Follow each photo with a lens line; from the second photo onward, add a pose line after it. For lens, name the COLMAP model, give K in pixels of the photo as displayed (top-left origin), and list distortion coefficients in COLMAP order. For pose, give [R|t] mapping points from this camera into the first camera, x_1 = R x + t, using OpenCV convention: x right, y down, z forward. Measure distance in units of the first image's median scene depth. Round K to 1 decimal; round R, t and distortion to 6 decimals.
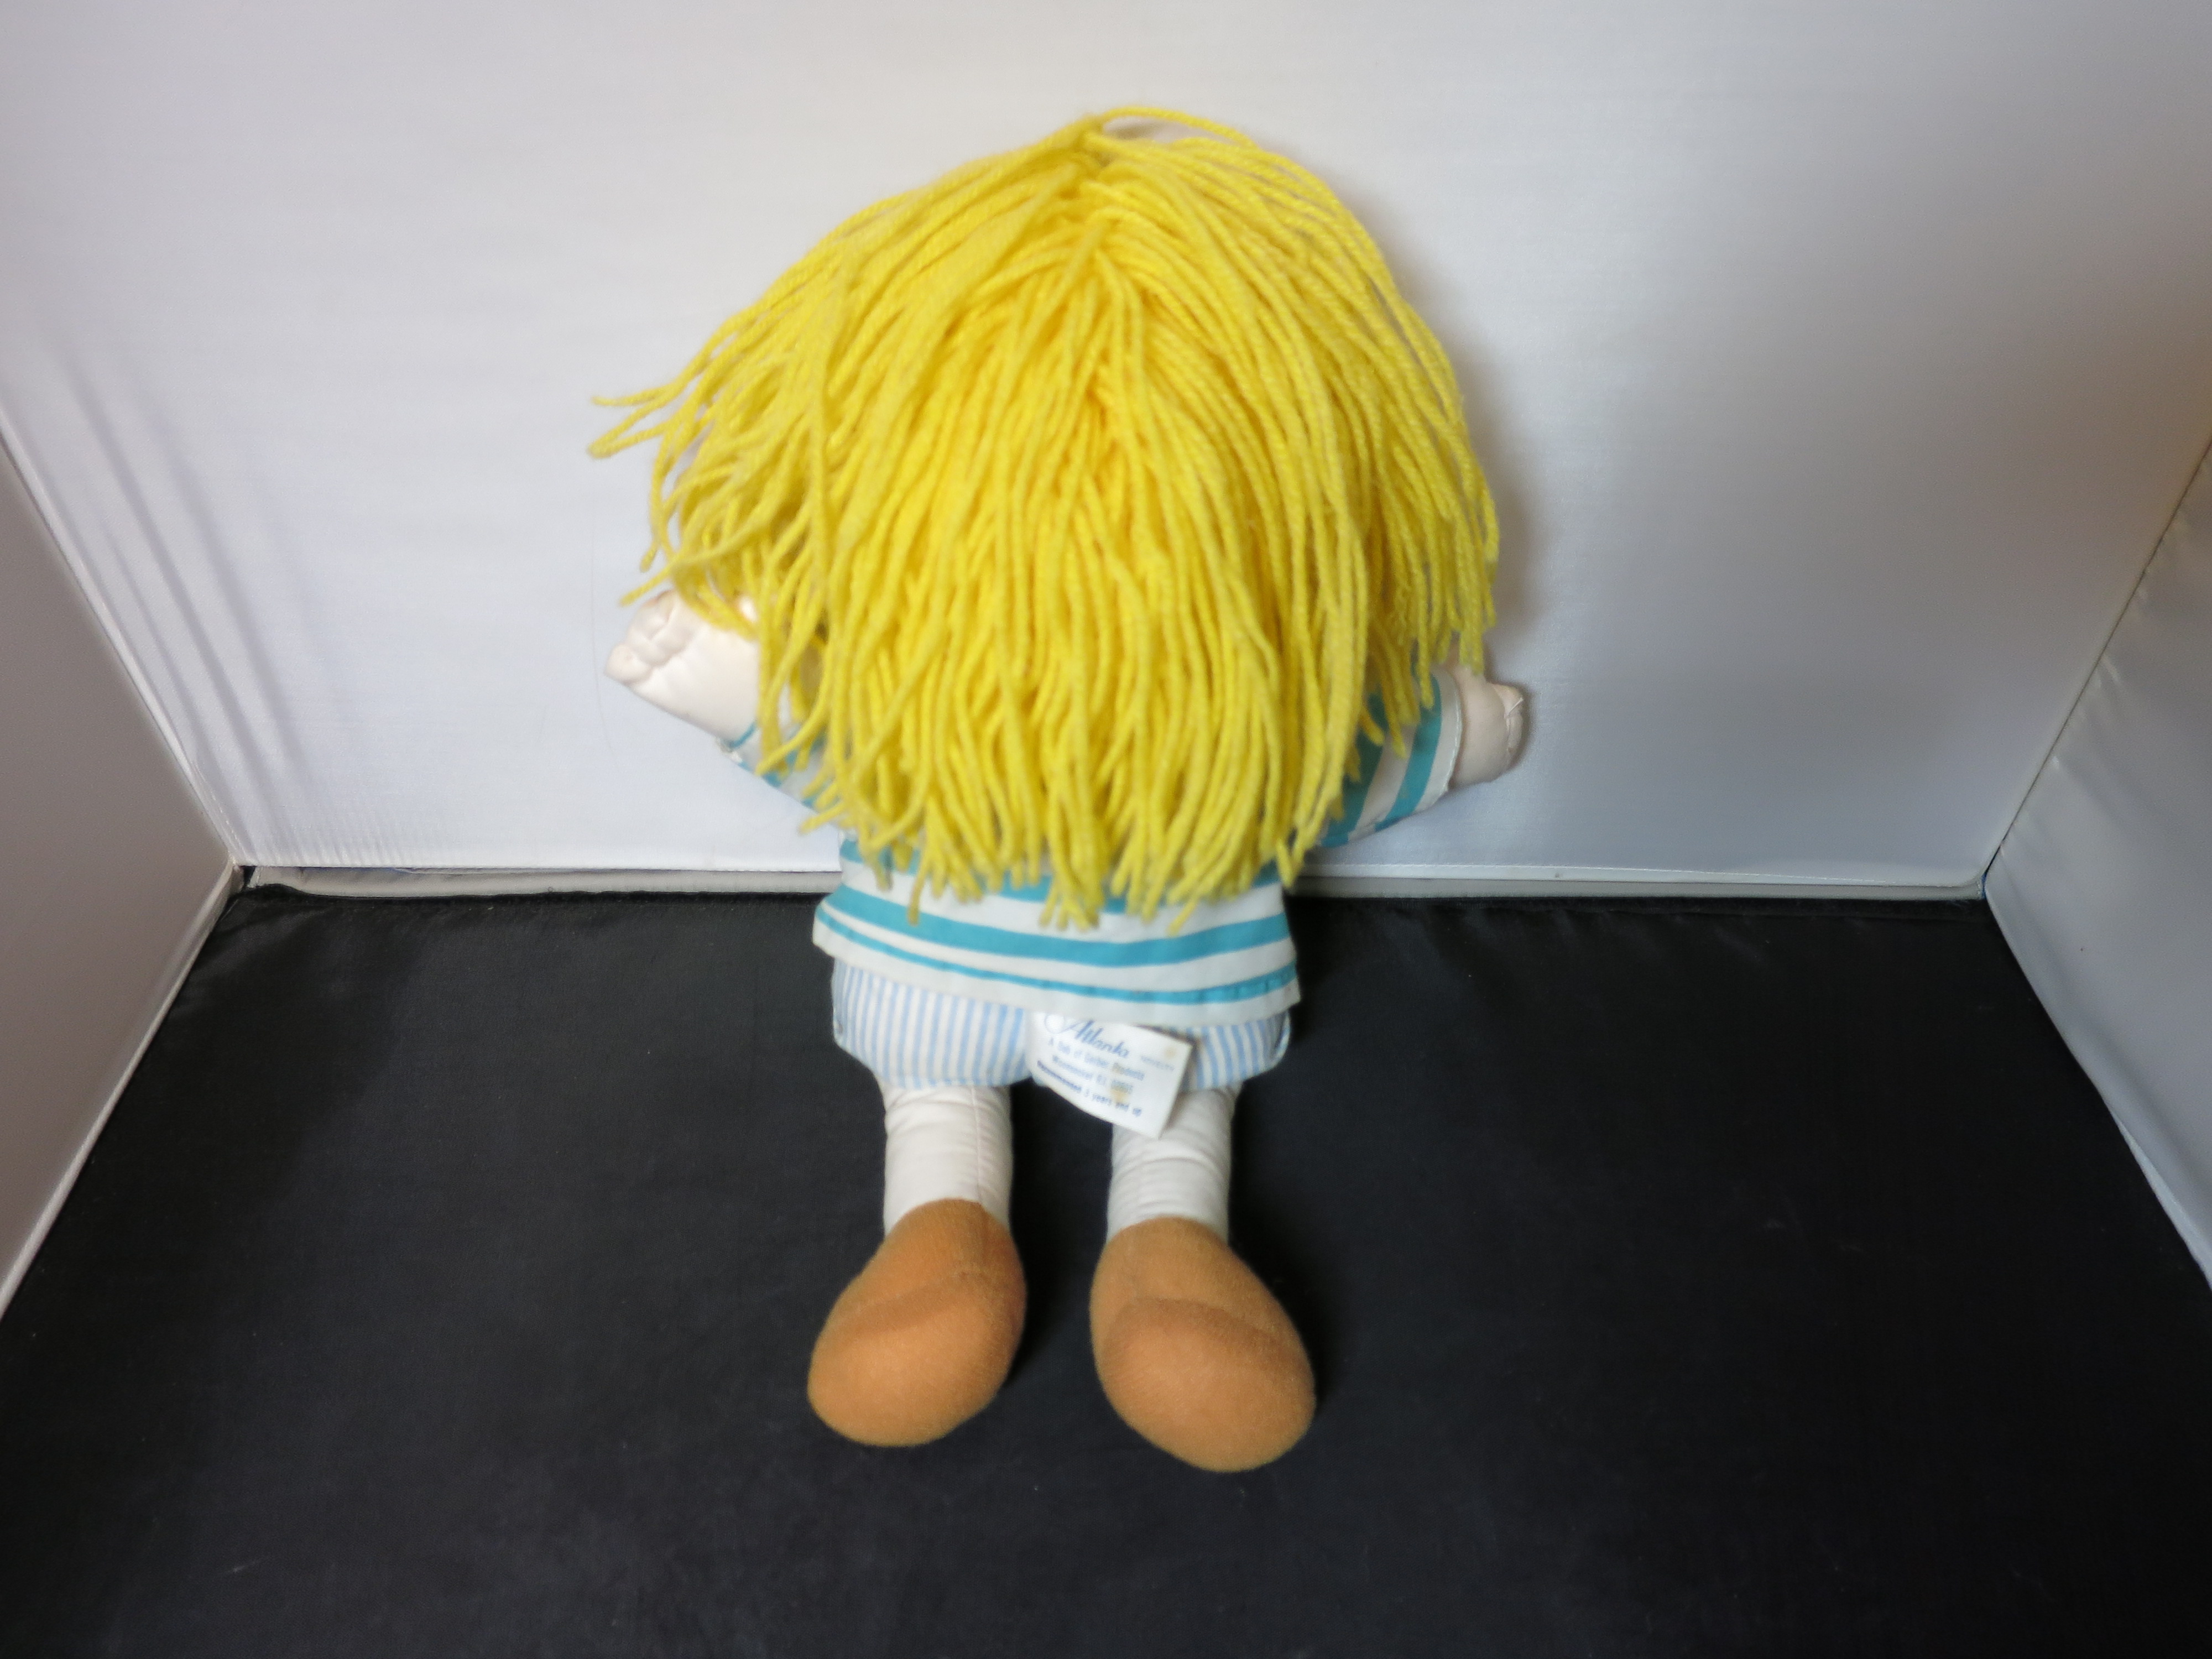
lens RADIAL K [[1688.5, 0, 1106.0], [0, 1688.5, 829.5], [0, 0, 1]] dist [-0.004328, -0.000701]
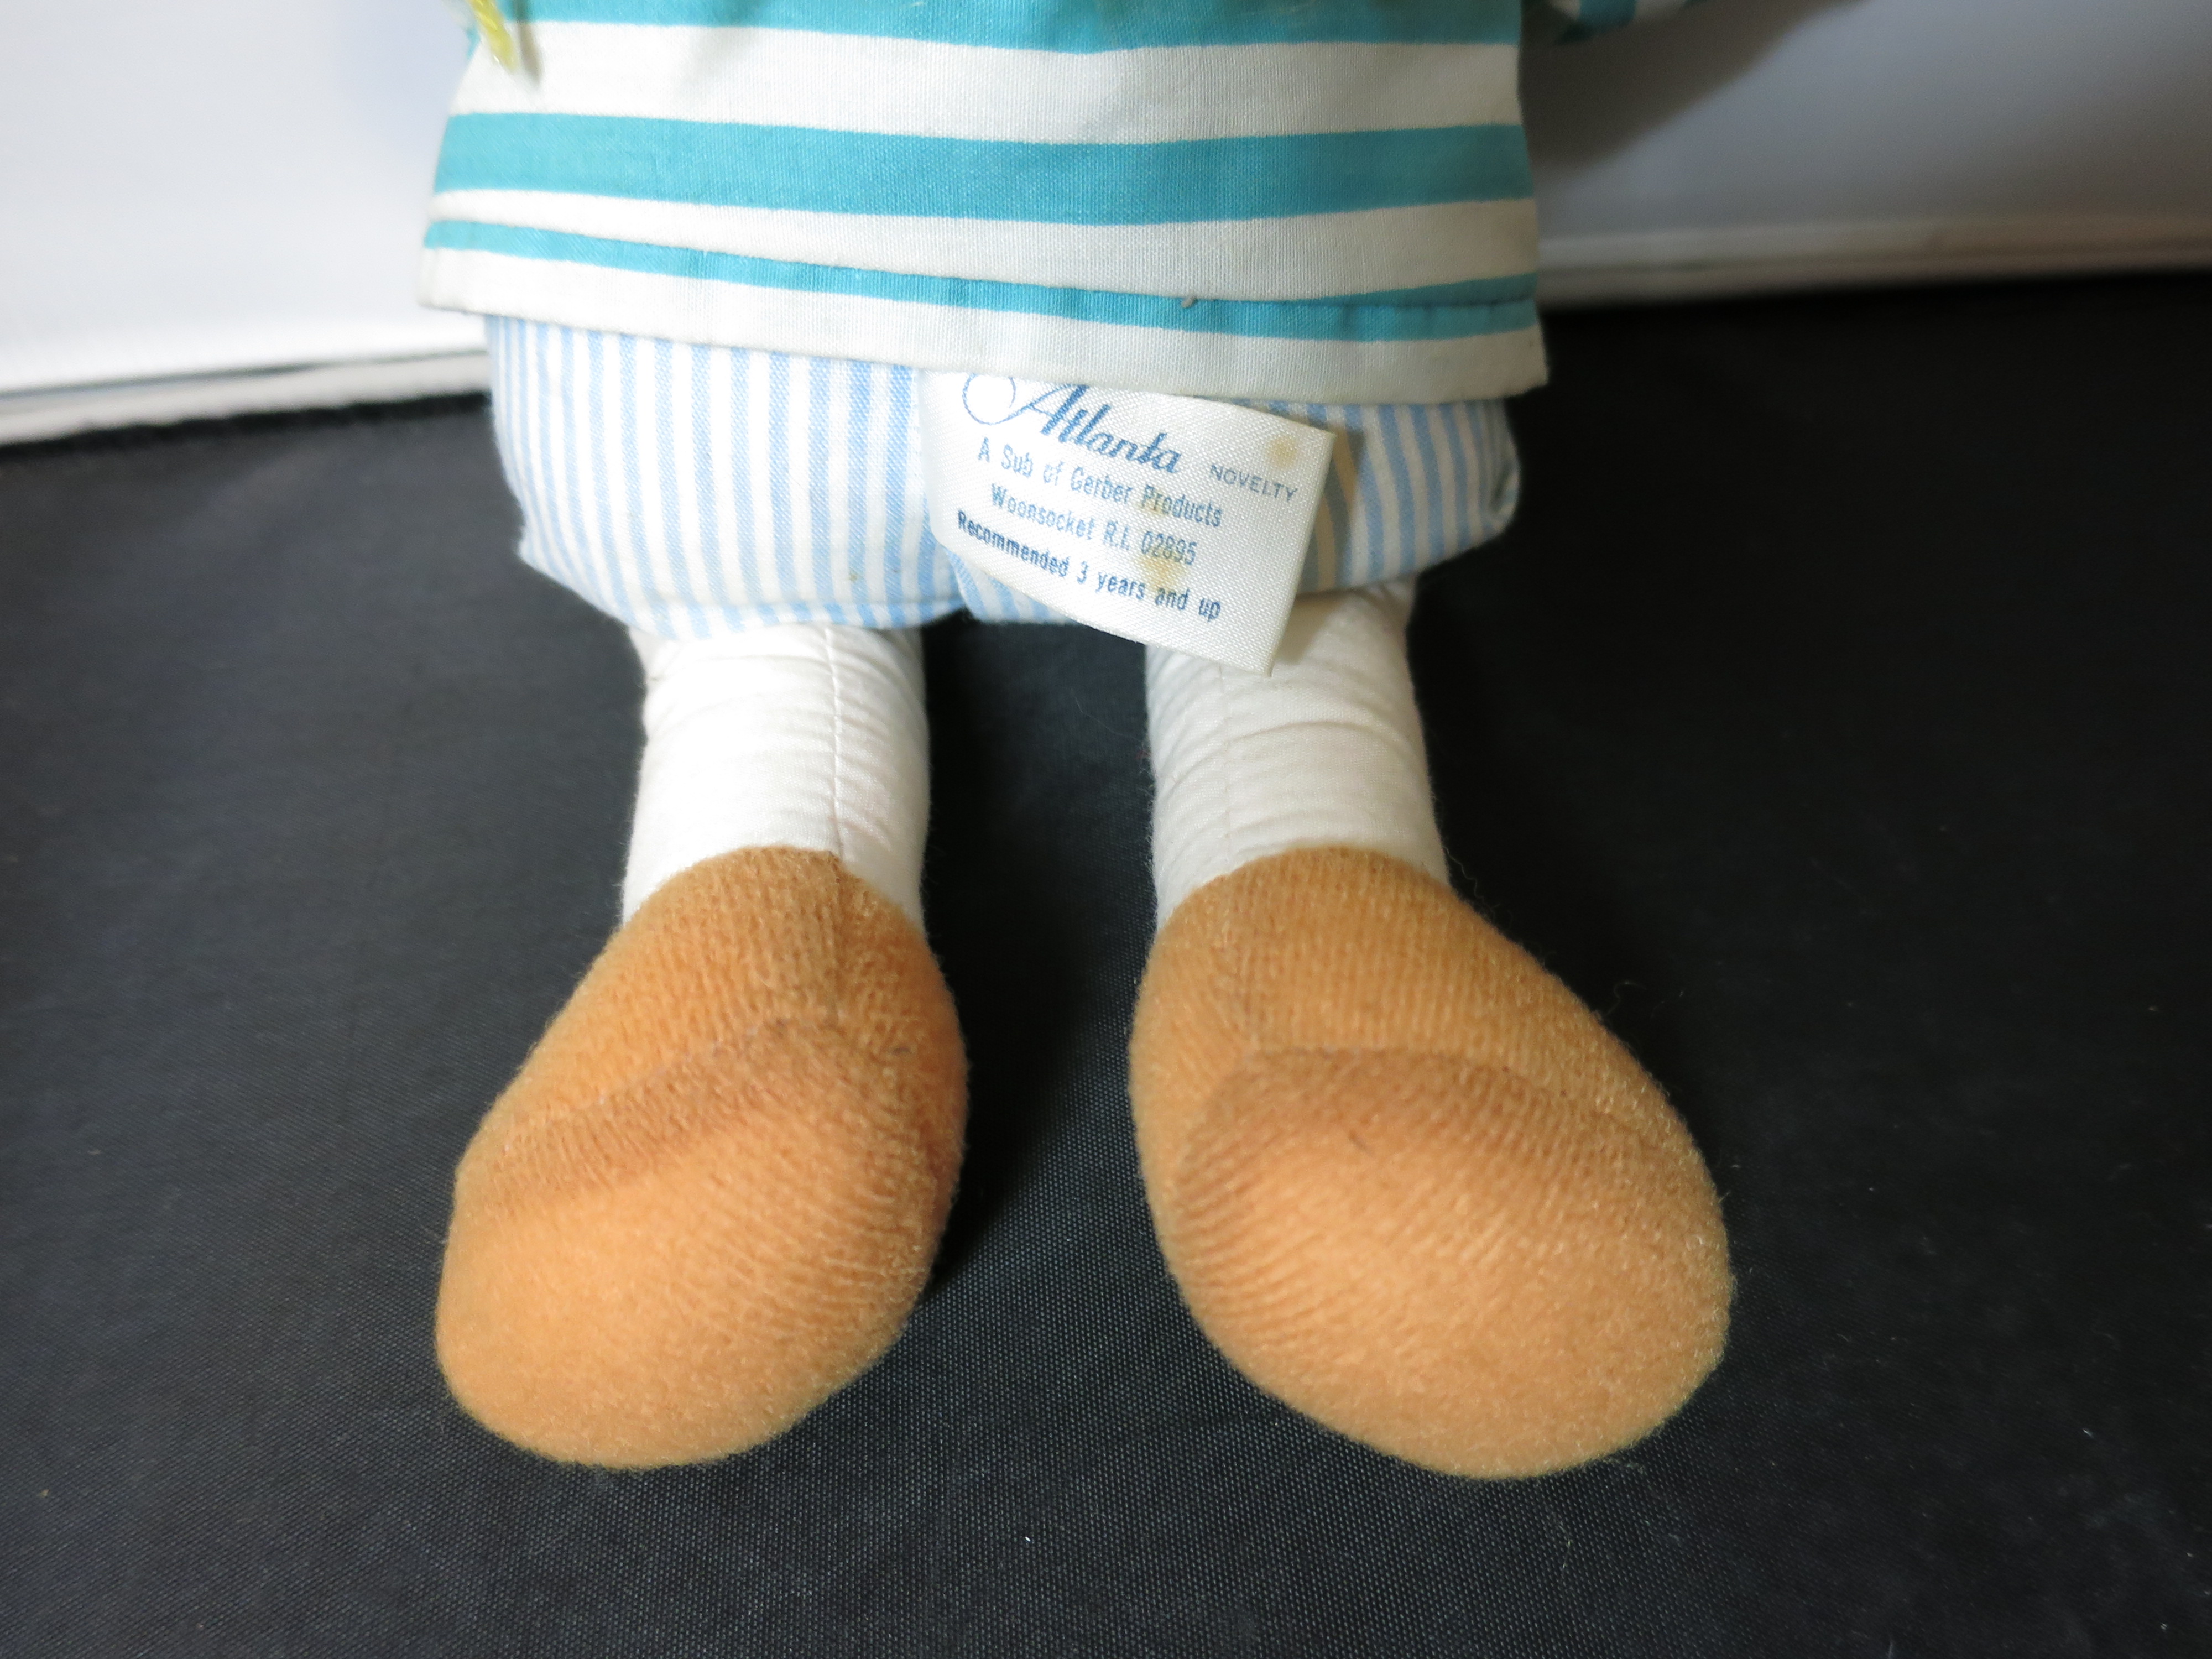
lens RADIAL K [[1538.5, 0, 1106.0], [0, 1538.5, 829.5], [0, 0, 1]] dist [0.003612, 0.001768]
pose [[0.997325, -0.073085, -0.001214, -0.009705], [0.072788, 0.991485, 0.107978, 0.177780], [-0.006688, -0.107778, 0.994152, 0.627772]]
